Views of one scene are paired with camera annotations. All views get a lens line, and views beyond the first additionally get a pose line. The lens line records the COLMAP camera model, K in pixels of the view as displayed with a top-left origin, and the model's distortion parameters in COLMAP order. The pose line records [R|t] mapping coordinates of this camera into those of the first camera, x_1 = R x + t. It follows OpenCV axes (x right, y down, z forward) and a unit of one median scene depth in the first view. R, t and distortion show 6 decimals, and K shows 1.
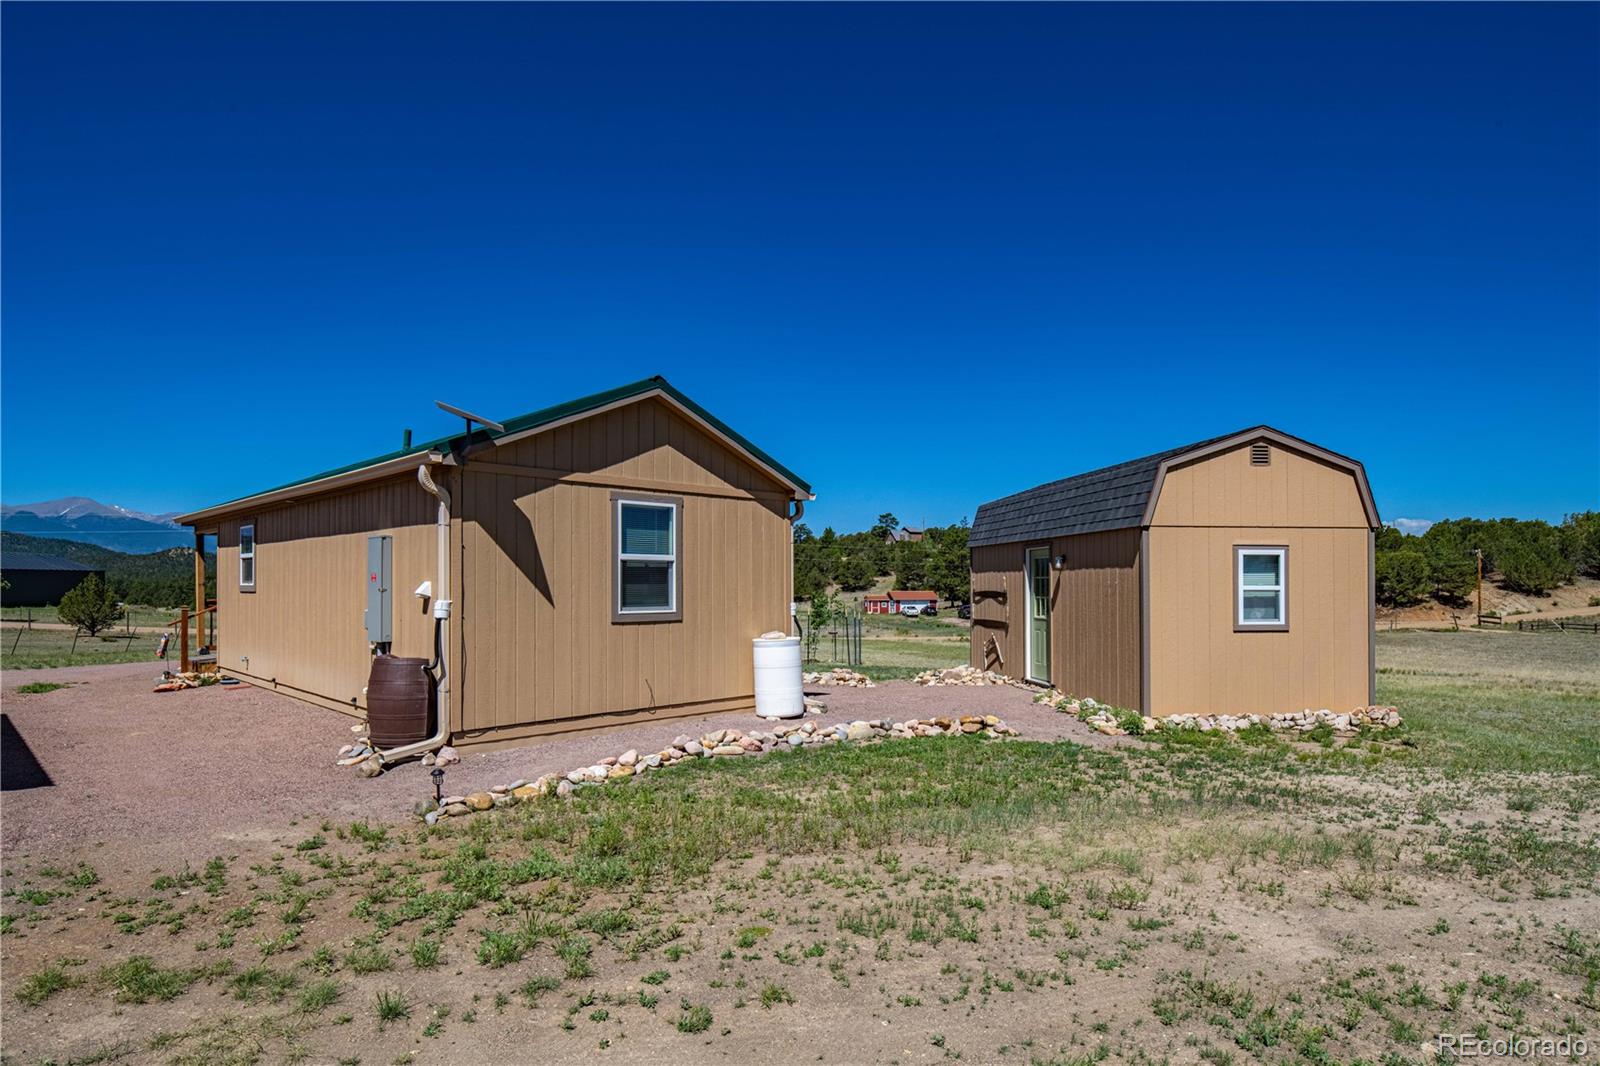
lens RADIAL K [[863.4, 0, 798.7], [0, 863.4, 578.7], [0, 0, 1]] dist [-0.001959, -0.000388]
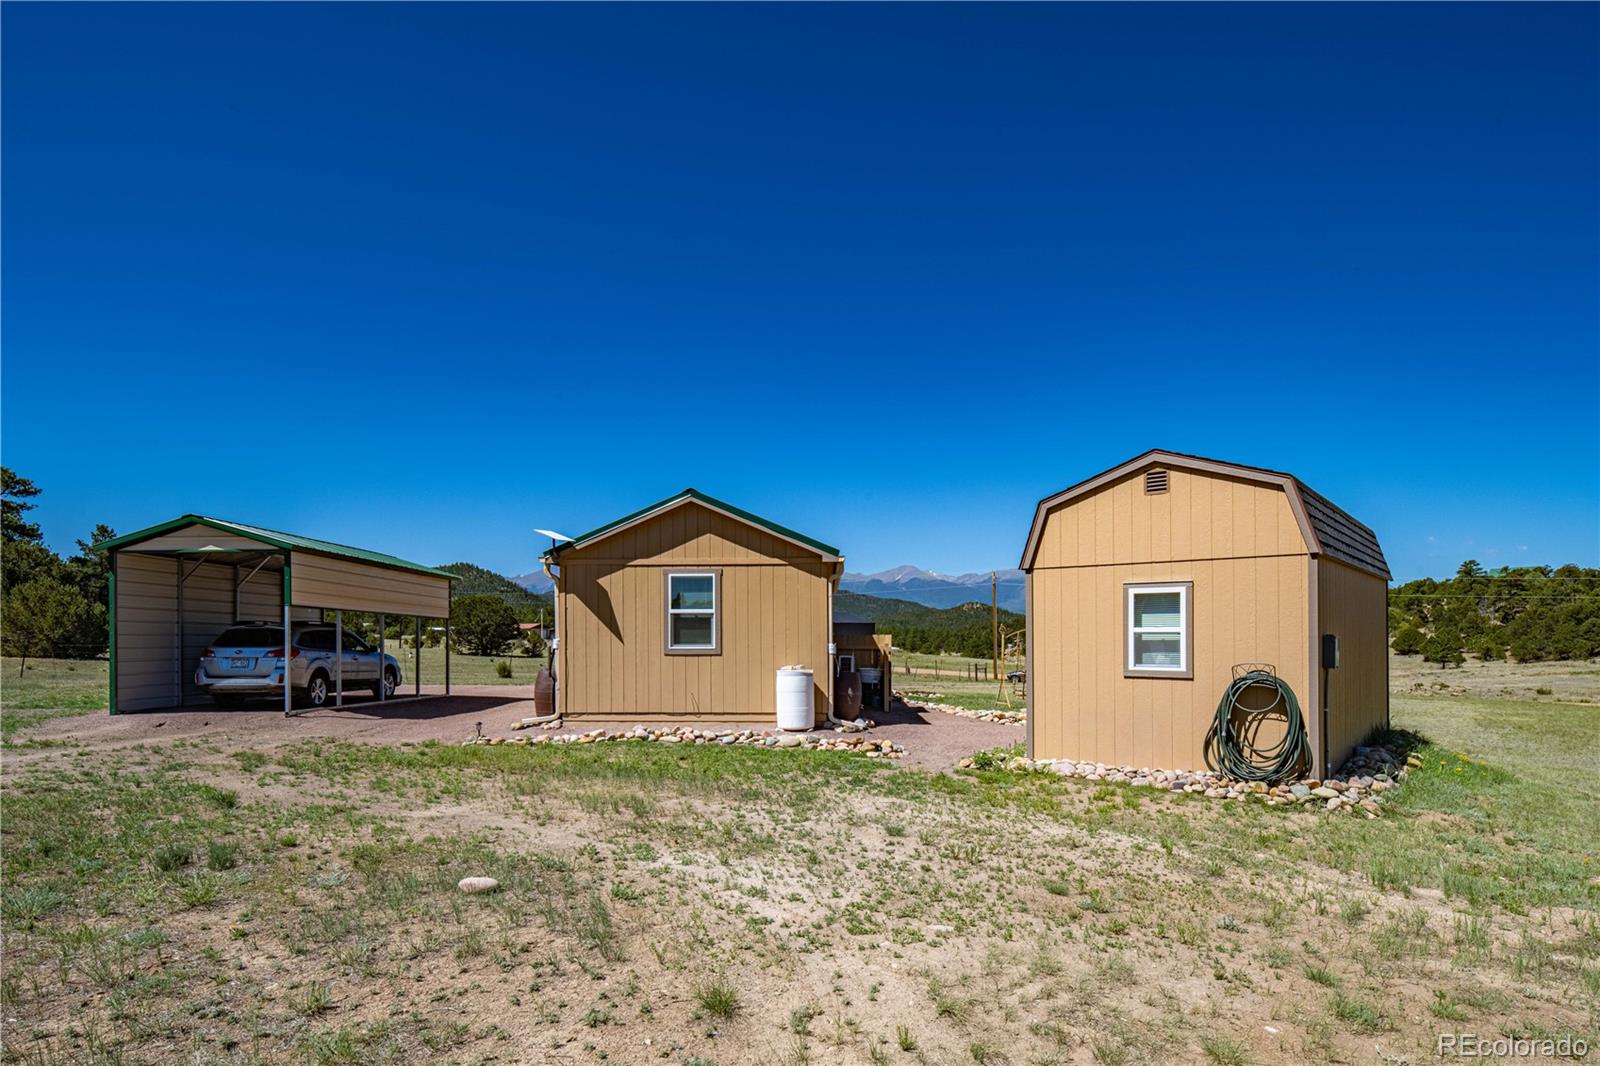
lens RADIAL K [[875.0, 0, 798.5], [0, 875.0, 636.3], [0, 0, 1]] dist [0.001618, 0.000109]
pose [[0.675825, 0.000328, -0.737062, 0.969679], [0.007408, 0.999946, 0.007237, 0.007985], [0.737025, -0.010352, 0.675787, 0.108227]]
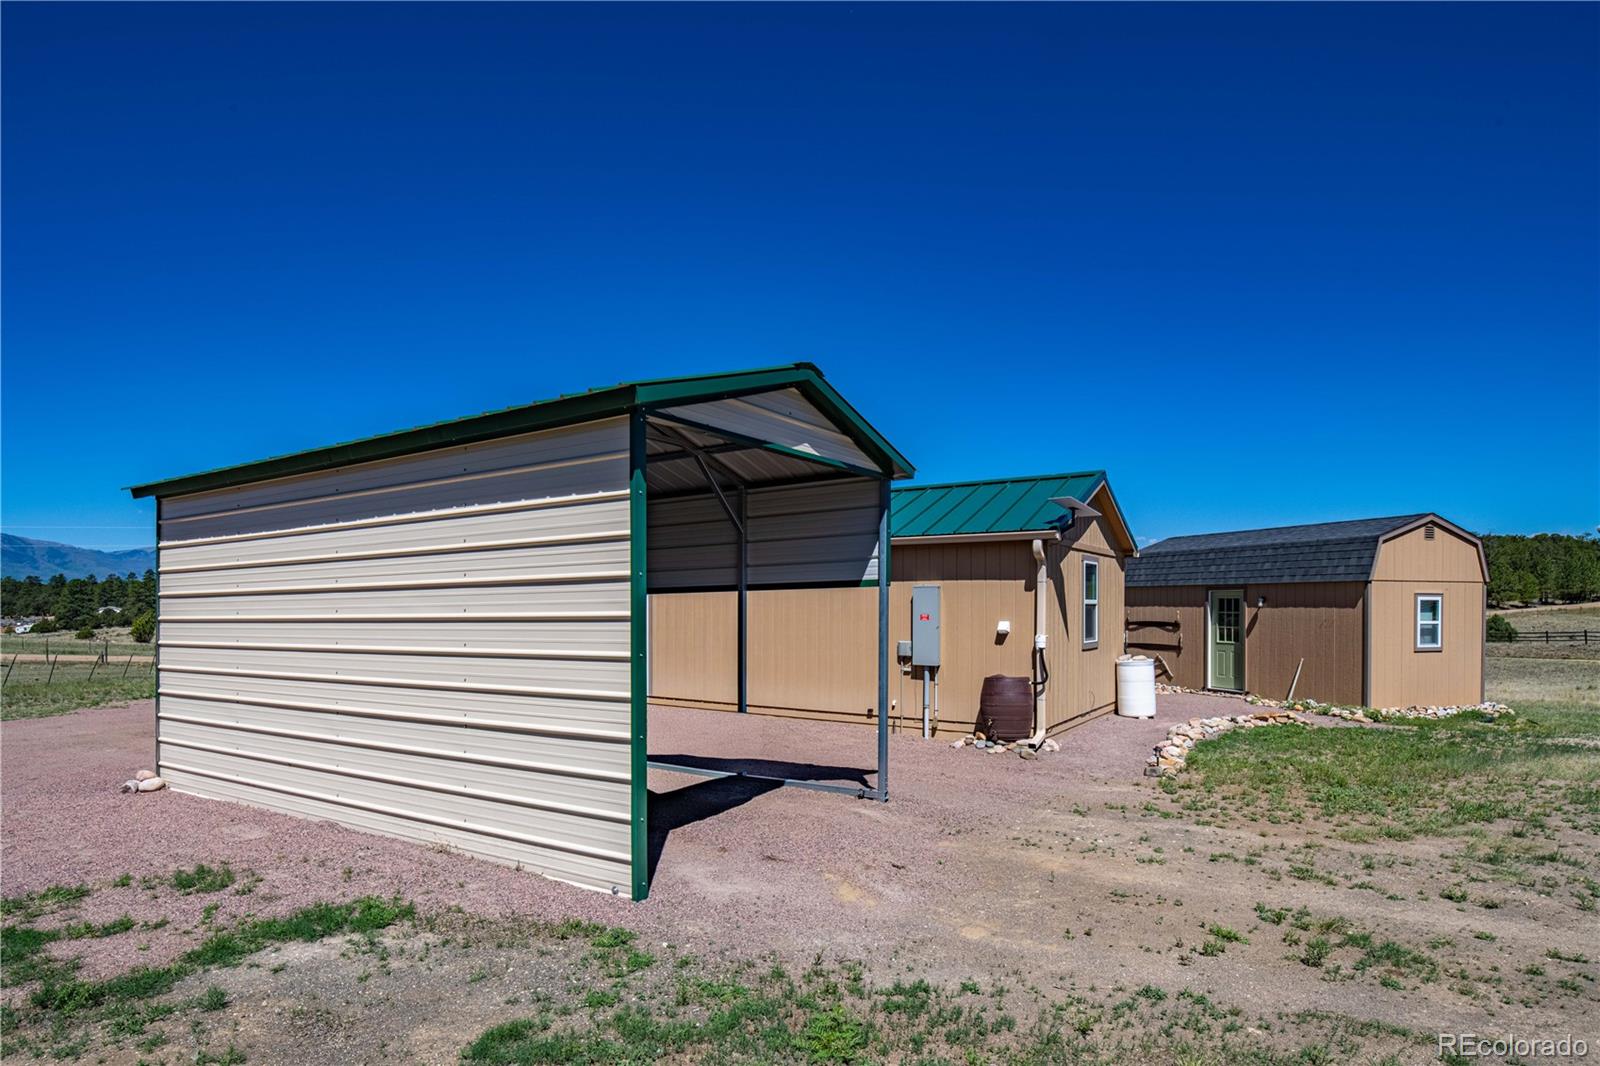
lens RADIAL K [[854.2, 0, 800.4], [0, 854.2, 611.8], [0, 0, 1]] dist [-0.002119, -0.000310]
pose [[0.977861, 0.001524, 0.209248, -0.838771], [-0.004752, 0.999877, 0.014924, -0.024569], [-0.209200, -0.015588, 0.977749, -0.210683]]
